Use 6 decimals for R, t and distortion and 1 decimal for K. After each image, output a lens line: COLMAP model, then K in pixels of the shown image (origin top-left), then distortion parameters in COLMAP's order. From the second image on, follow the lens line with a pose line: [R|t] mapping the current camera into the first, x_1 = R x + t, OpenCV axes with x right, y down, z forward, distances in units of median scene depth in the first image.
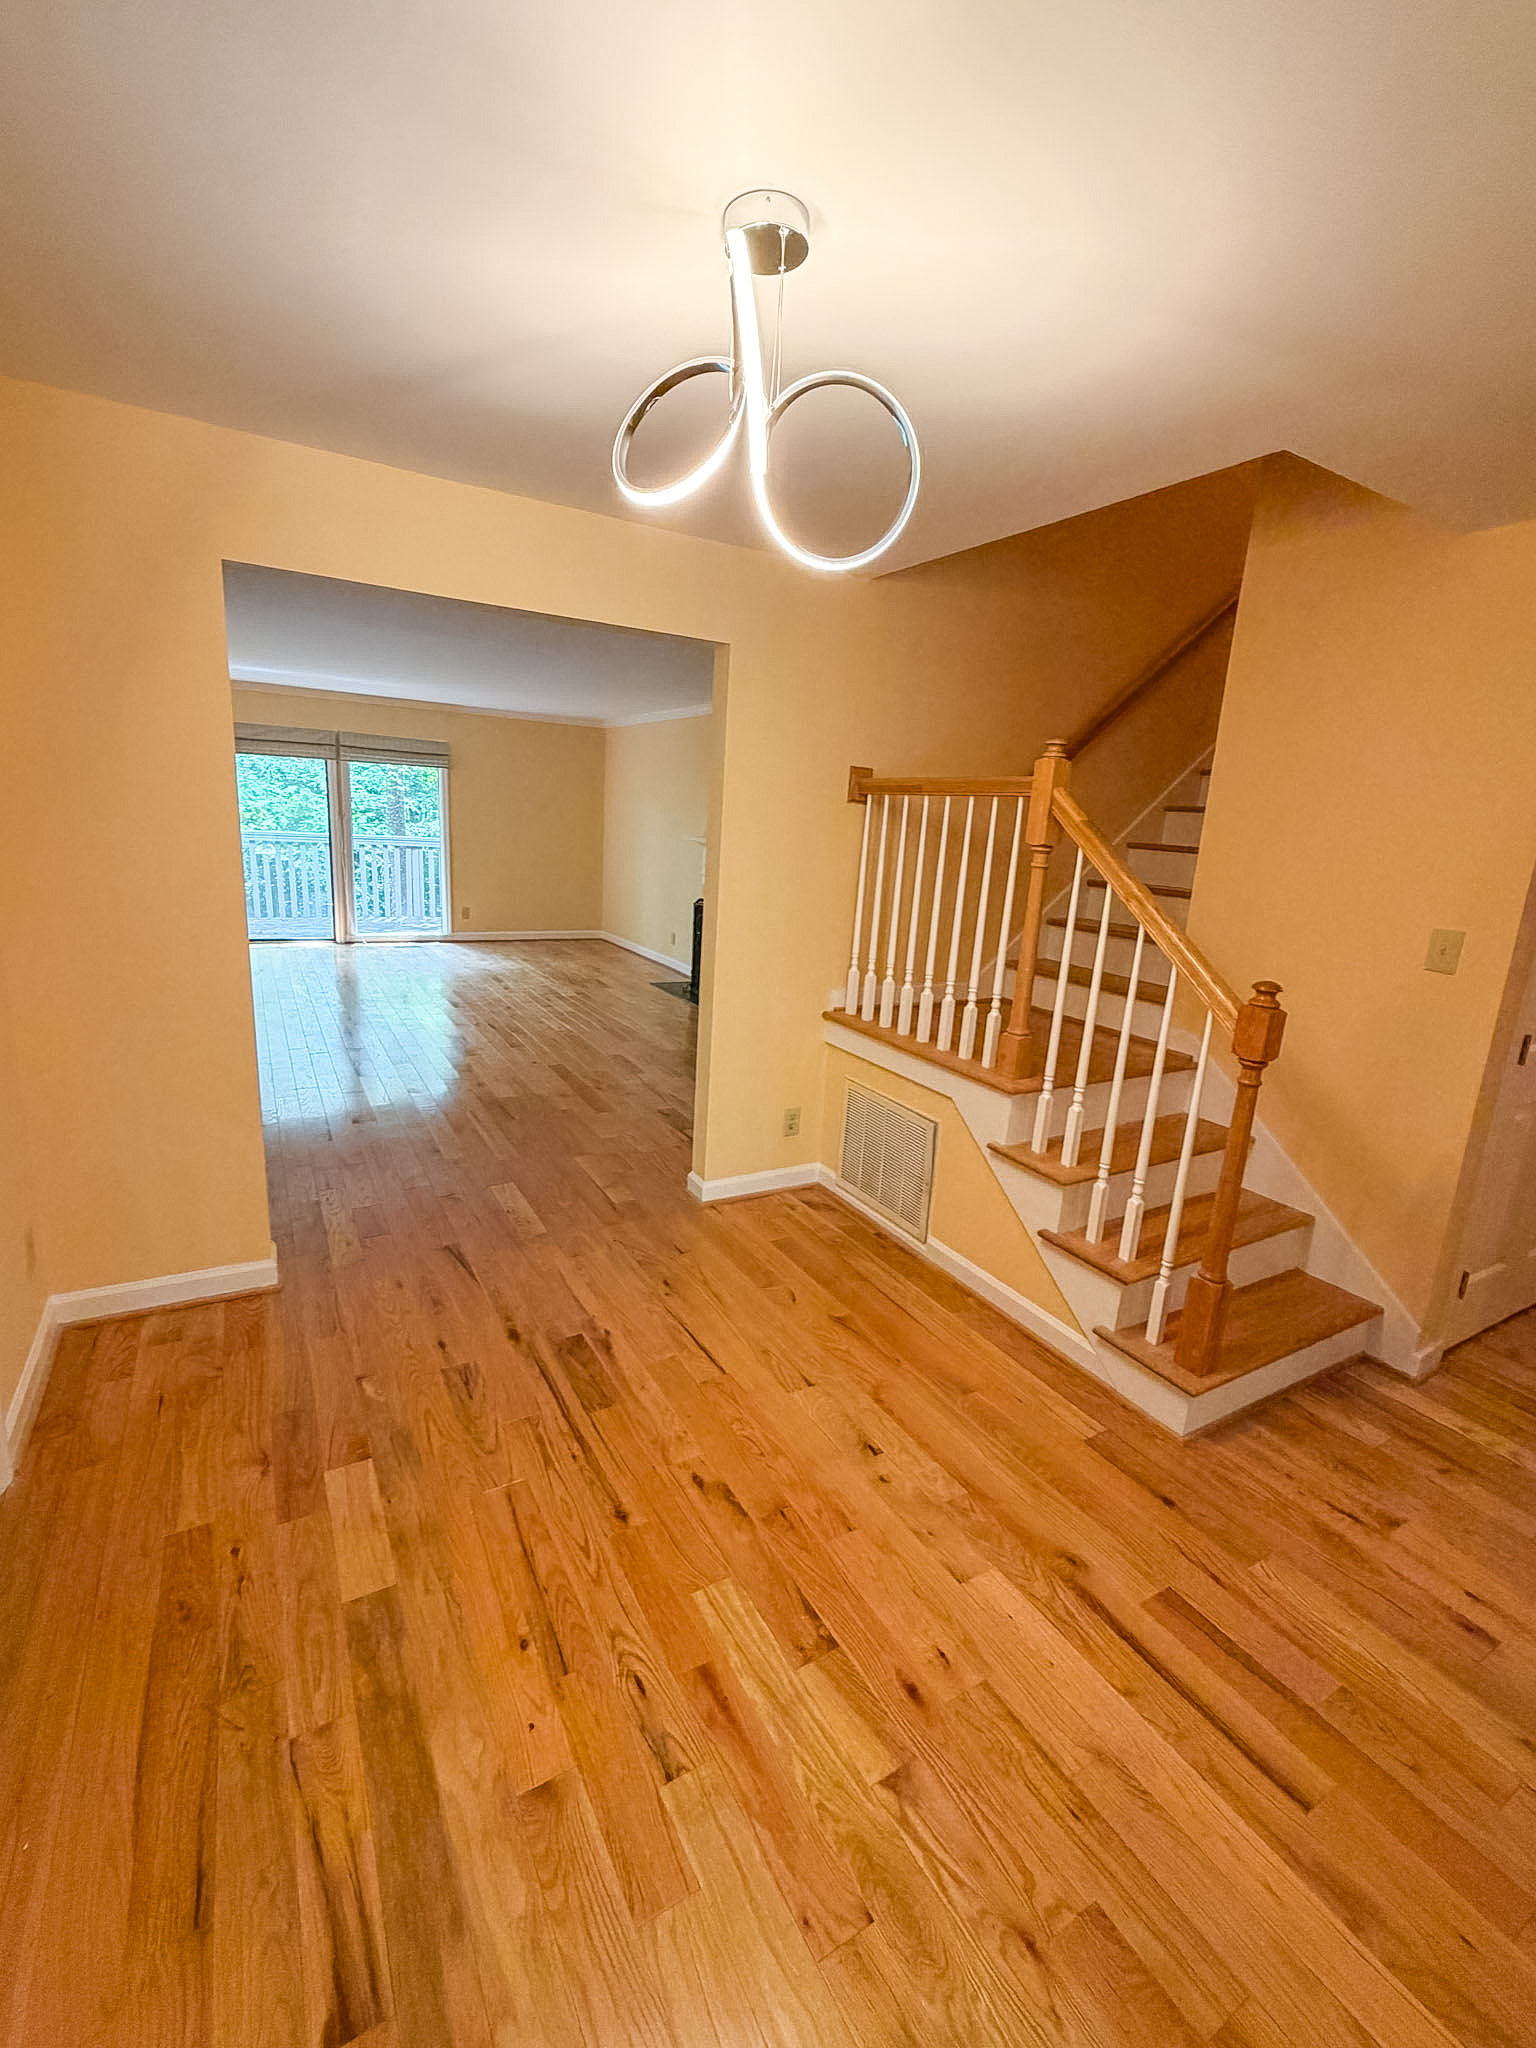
lens RADIAL K [[874.7, 0, 765.5], [0, 874.7, 1015.8], [0, 0, 1]] dist [-0.000967, 0.000348]
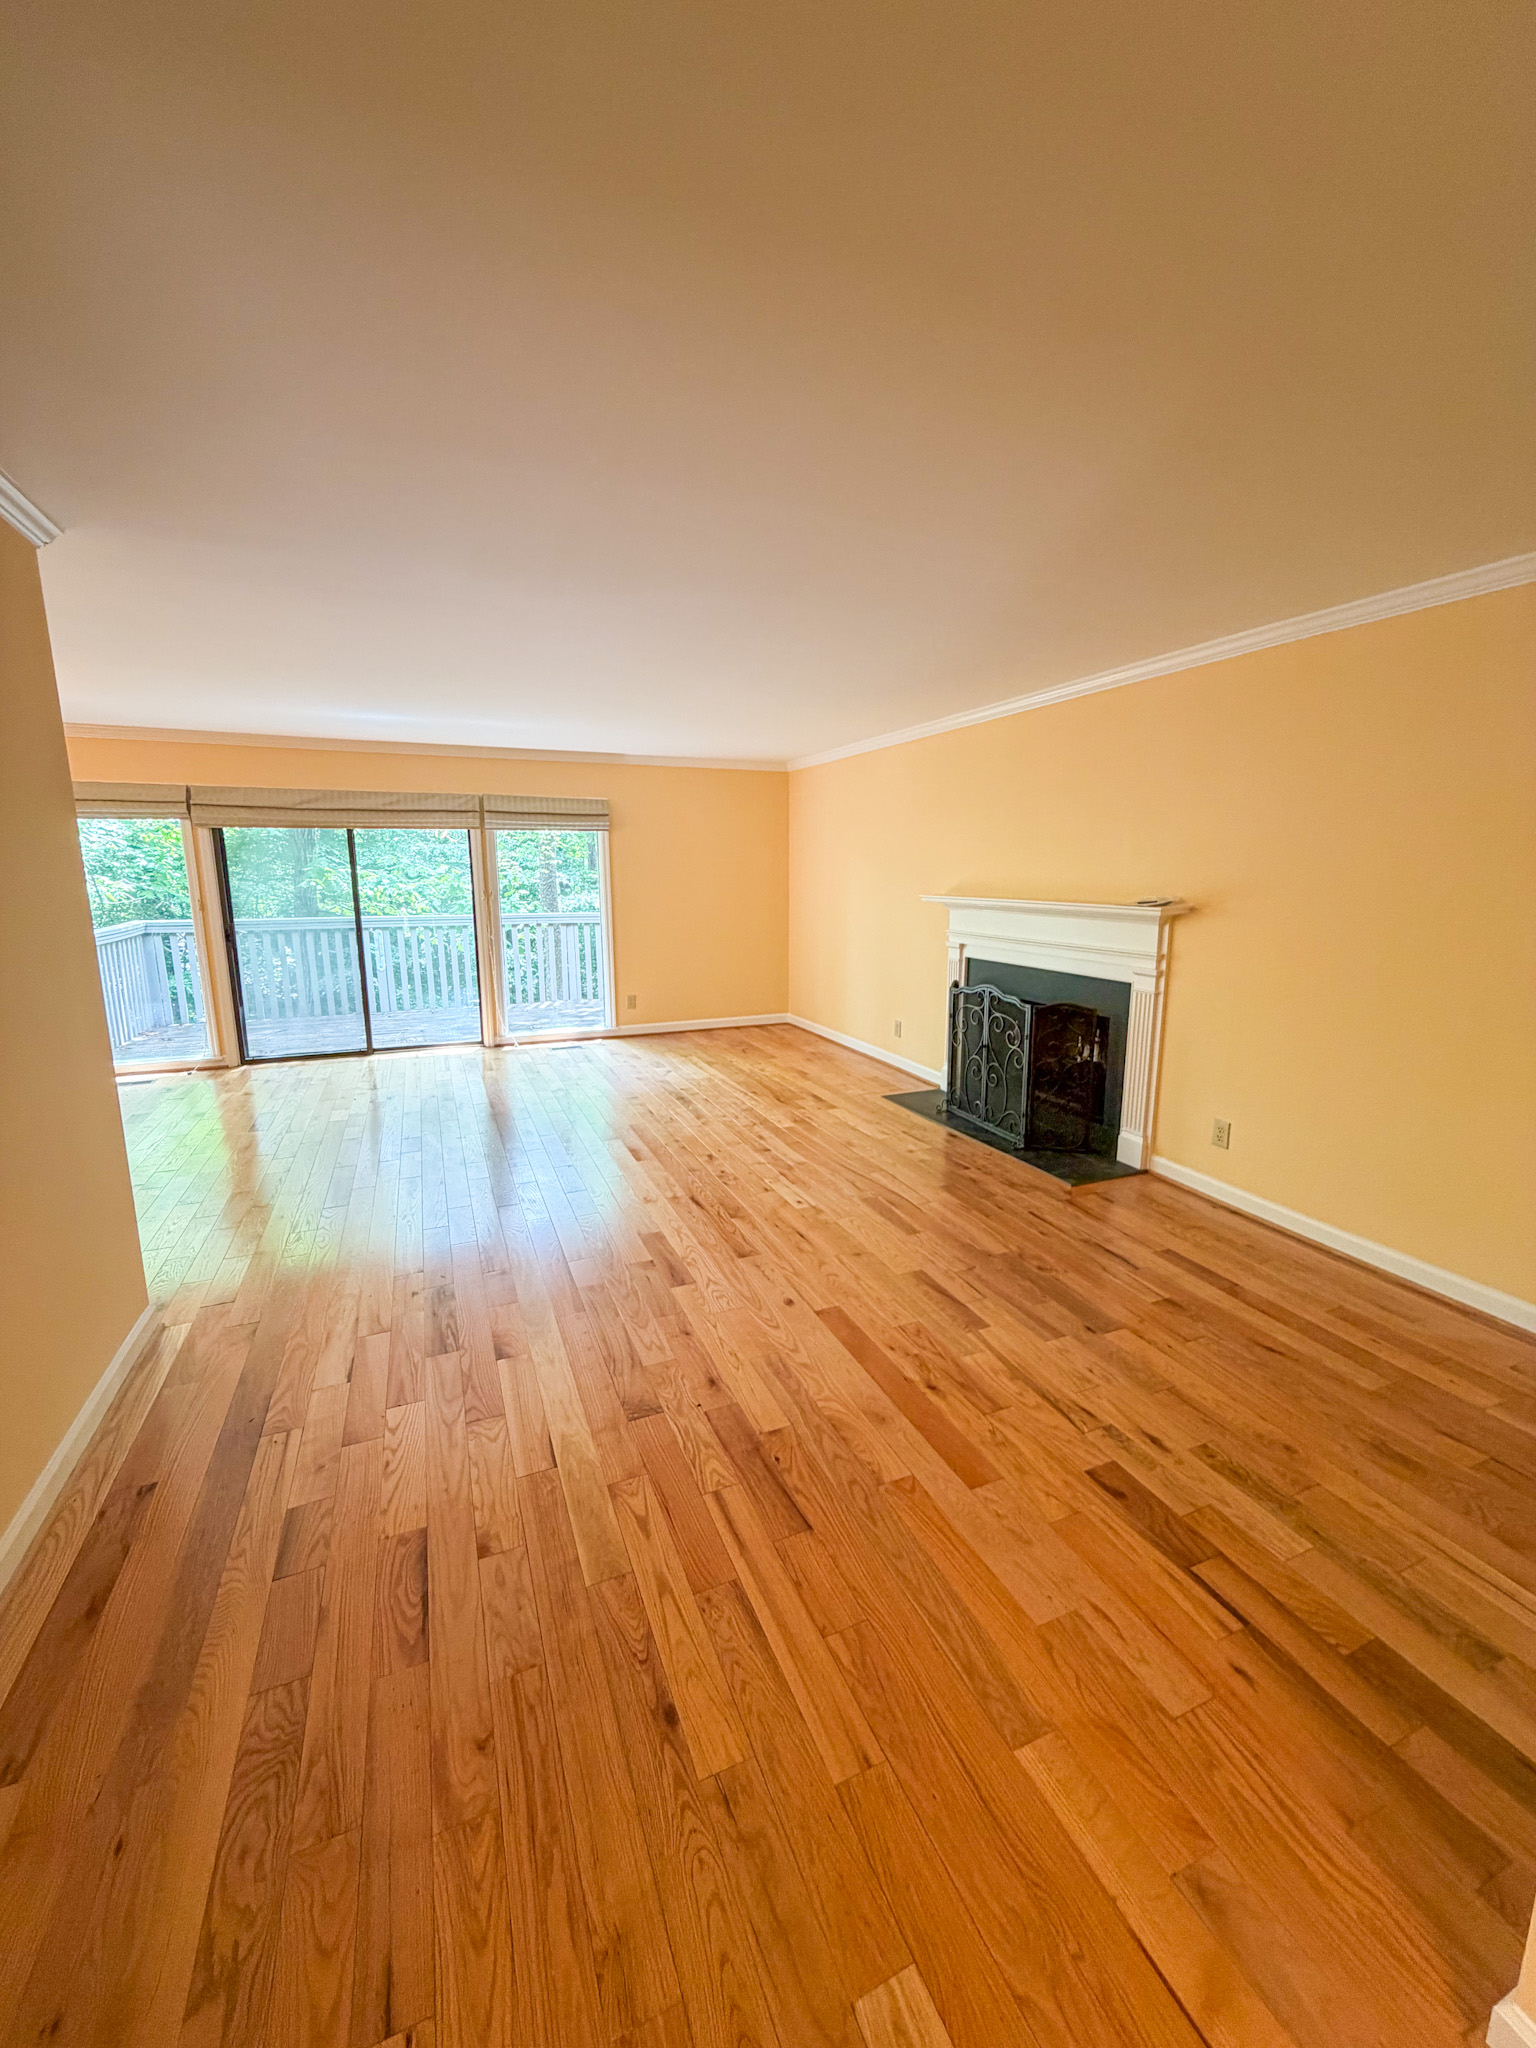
lens RADIAL K [[826.5, 0, 768.3], [0, 826.5, 1018.7], [0, 0, 1]] dist [-0.000635, 0.000291]
pose [[0.989356, -0.037740, -0.140536, -0.284955], [0.030697, 0.998178, -0.051951, -0.154700], [0.142240, 0.047084, 0.988712, 0.661151]]
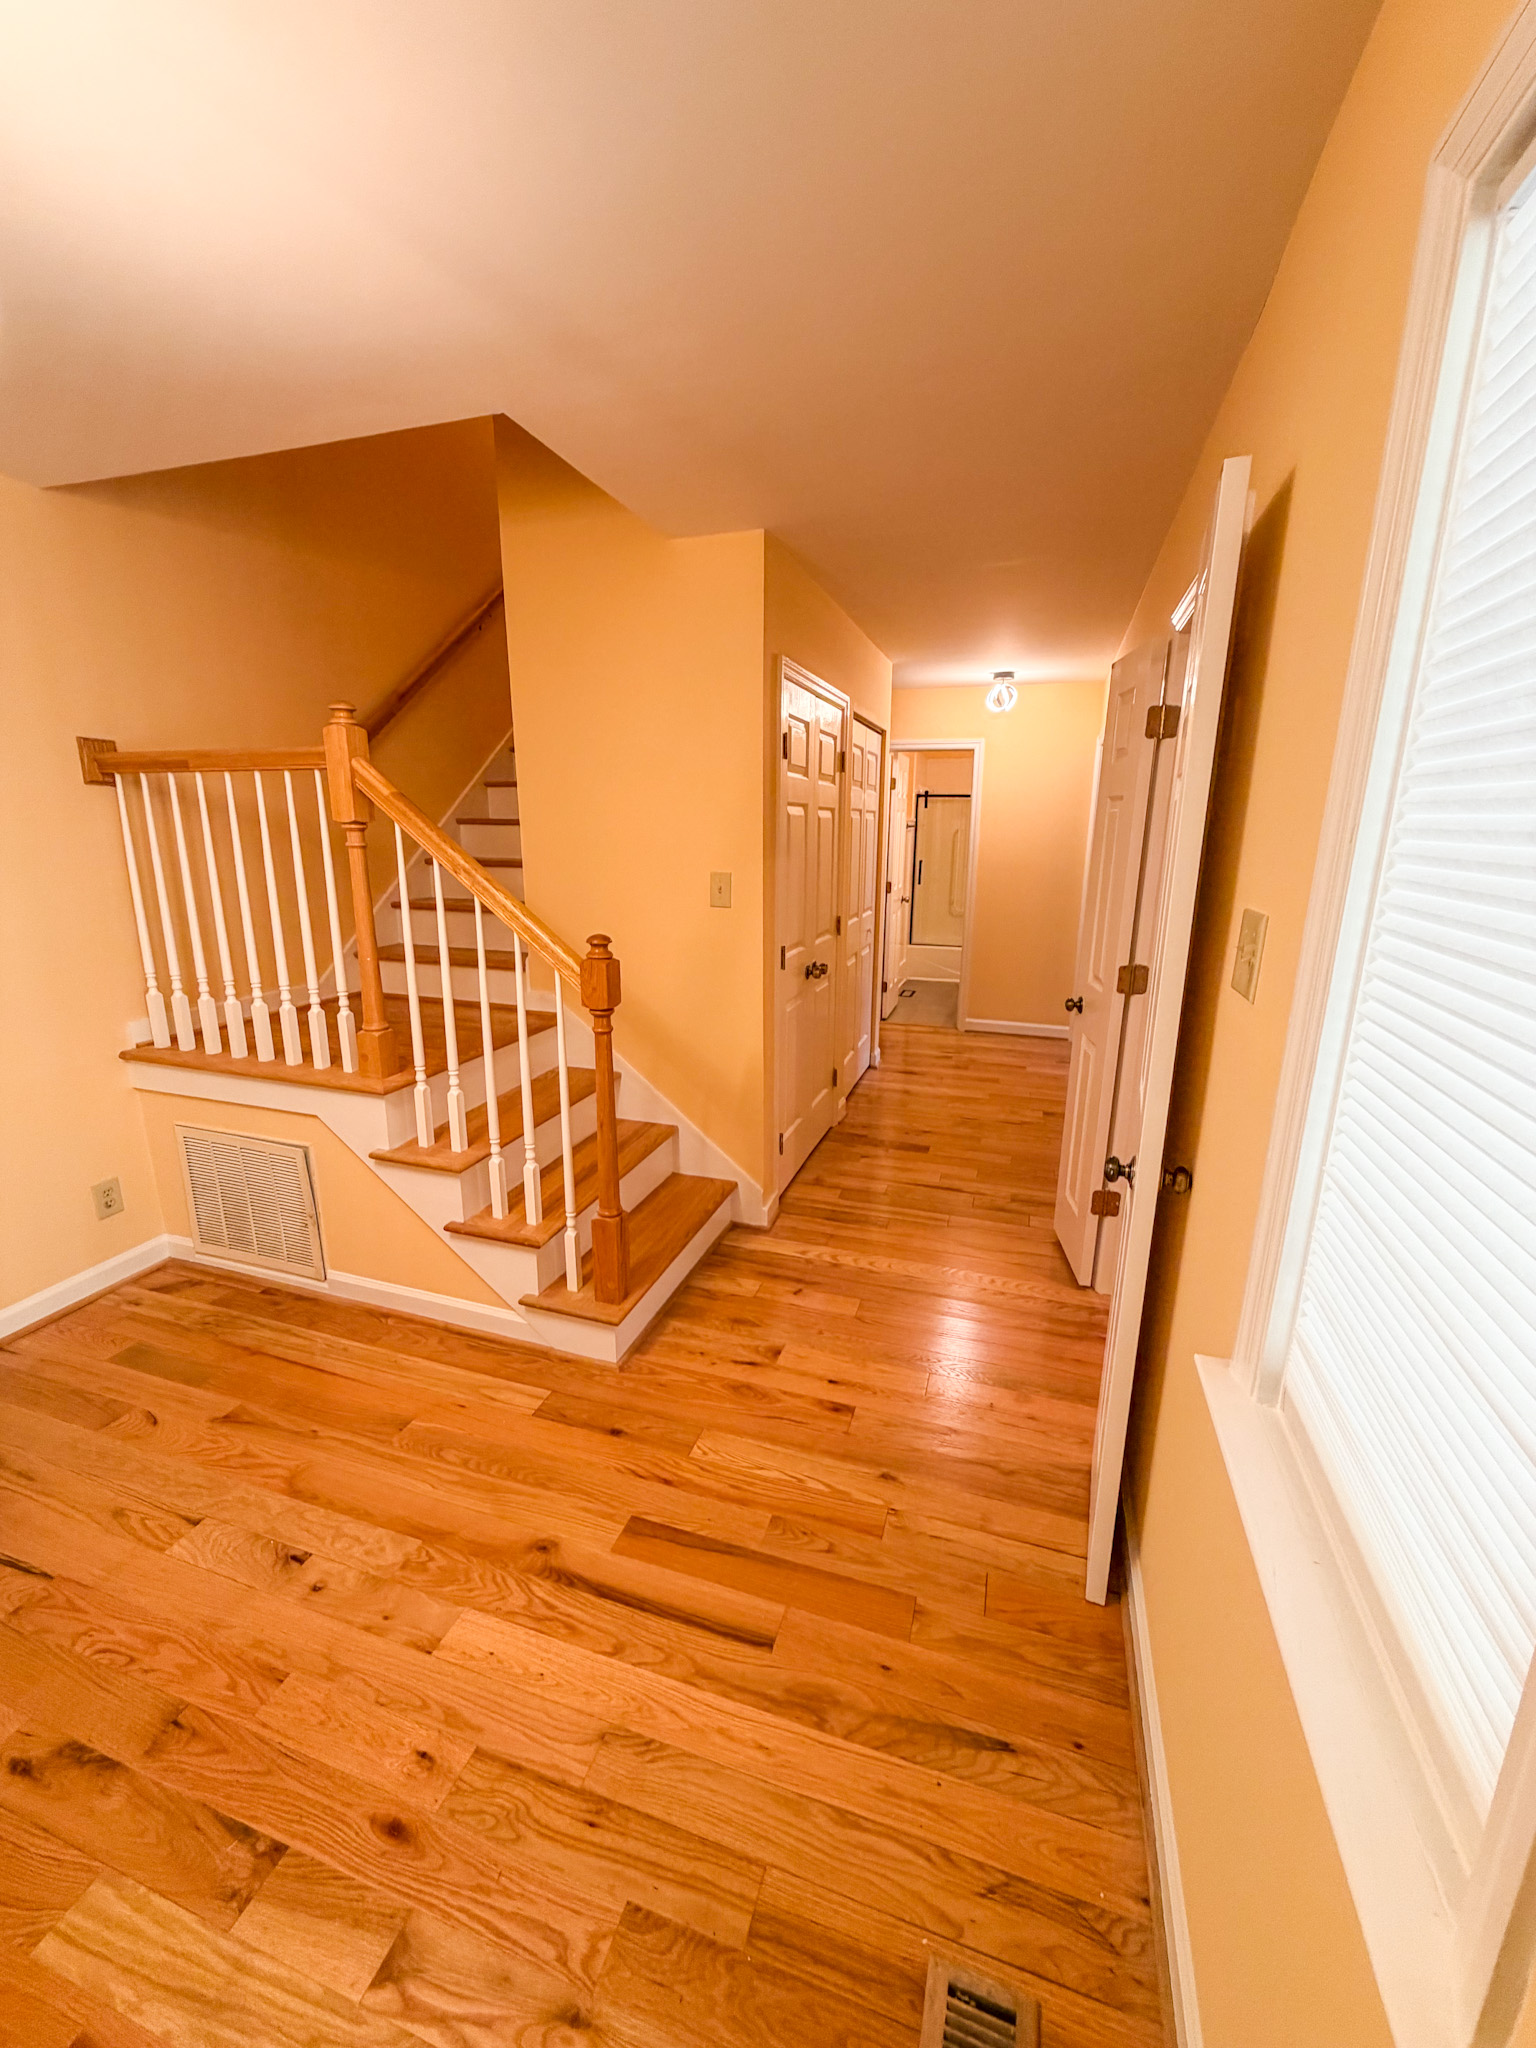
lens RADIAL K [[826.5, 0, 766.4], [0, 826.5, 1021.8], [0, 0, 1]] dist [-0.000635, 0.000291]
pose [[0.747566, -0.209240, 0.630368, 0.047876], [0.185222, 0.977106, 0.104674, -0.001736], [-0.637838, 0.038507, 0.769207, 0.064472]]
